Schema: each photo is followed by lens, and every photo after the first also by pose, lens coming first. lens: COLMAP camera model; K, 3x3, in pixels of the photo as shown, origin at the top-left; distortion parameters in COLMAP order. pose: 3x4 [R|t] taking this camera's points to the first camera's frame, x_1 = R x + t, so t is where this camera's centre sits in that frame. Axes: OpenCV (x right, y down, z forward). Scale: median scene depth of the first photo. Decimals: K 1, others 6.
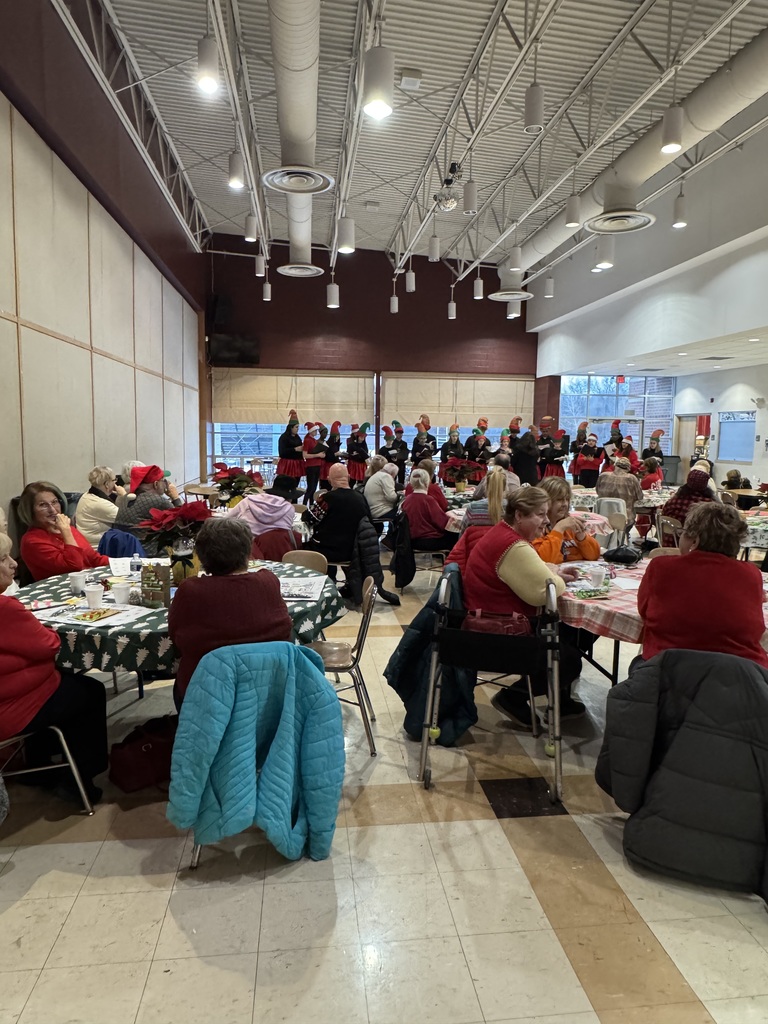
lens RADIAL K [[669.3, 0, 384.0], [0, 669.3, 512.0], [0, 0, 1]] dist [0.001398, -0.000060]
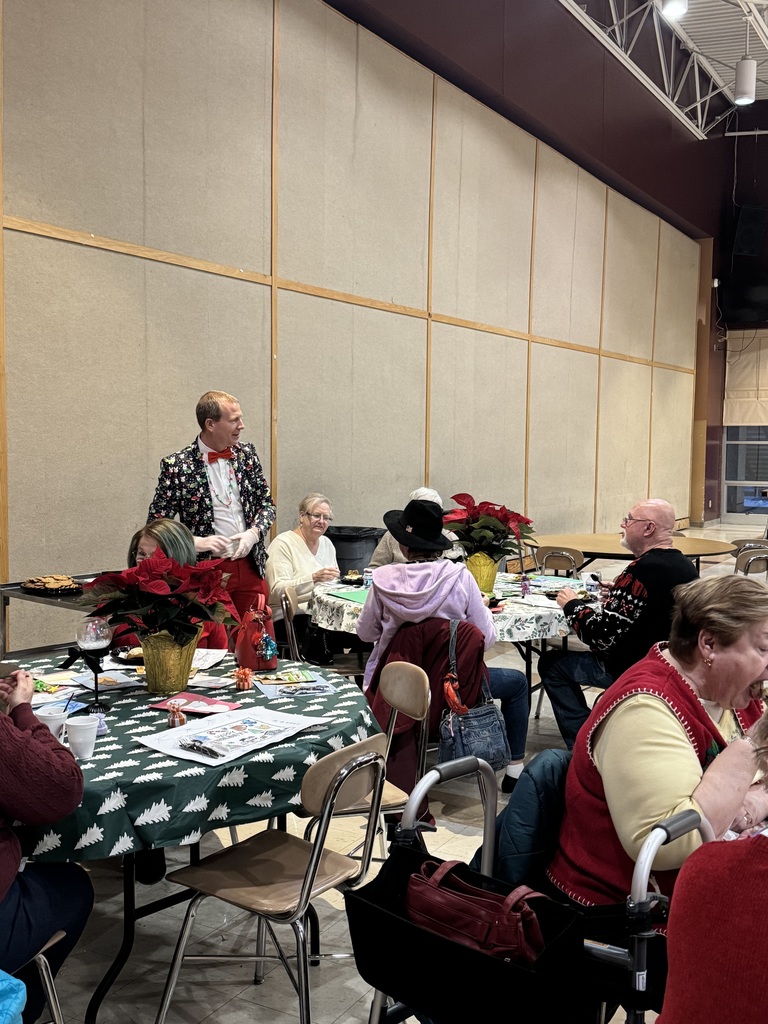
lens RADIAL K [[1093.2, 0, 384.0], [0, 1093.2, 512.0], [0, 0, 1]] dist [0.089330, 0.000131]
pose [[0.805745, 0.036827, -0.591116, 0.183375], [-0.069724, 0.997023, -0.032926, -0.016488], [0.588144, 0.067745, 0.805914, 0.138401]]
